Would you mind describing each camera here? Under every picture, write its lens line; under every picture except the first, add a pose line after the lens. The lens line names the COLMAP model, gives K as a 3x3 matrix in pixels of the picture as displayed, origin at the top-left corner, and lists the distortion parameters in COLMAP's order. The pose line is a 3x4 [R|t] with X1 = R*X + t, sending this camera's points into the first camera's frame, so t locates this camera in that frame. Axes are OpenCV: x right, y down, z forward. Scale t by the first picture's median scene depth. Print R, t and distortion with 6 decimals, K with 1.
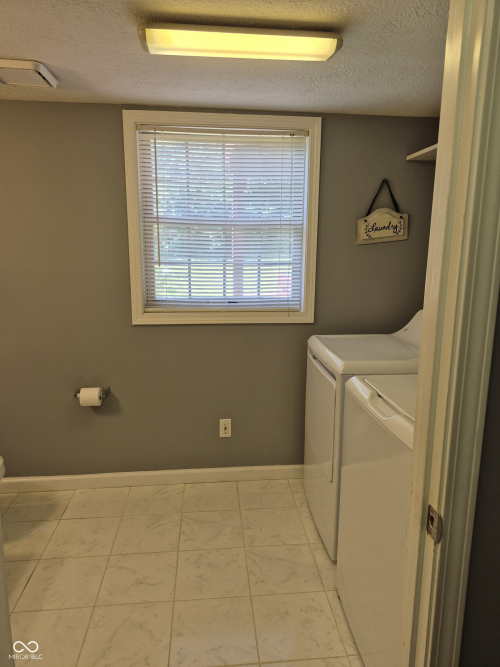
lens RADIAL K [[462.4, 0, 252.2], [0, 462.4, 335.4], [0, 0, 1]] dist [0.047075, -0.038409]
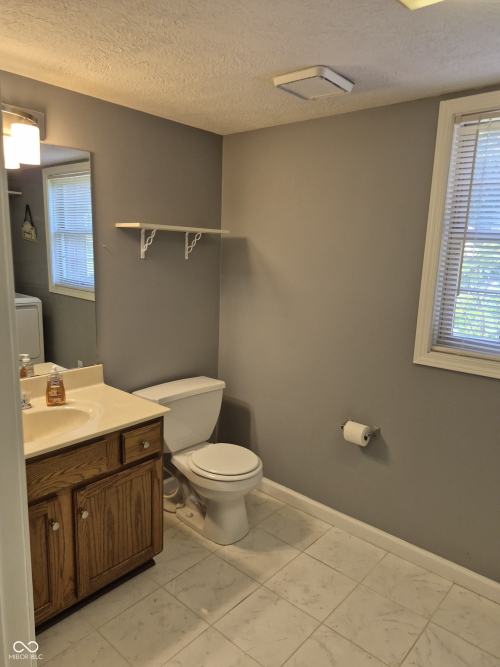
lens RADIAL K [[462.4, 0, 252.2], [0, 462.4, 335.4], [0, 0, 1]] dist [0.047075, -0.038409]
pose [[0.687701, 0.146305, -0.711099, 0.128296], [-0.171516, 0.984498, 0.036684, -0.054743], [0.705443, 0.096737, 0.702134, 0.227912]]
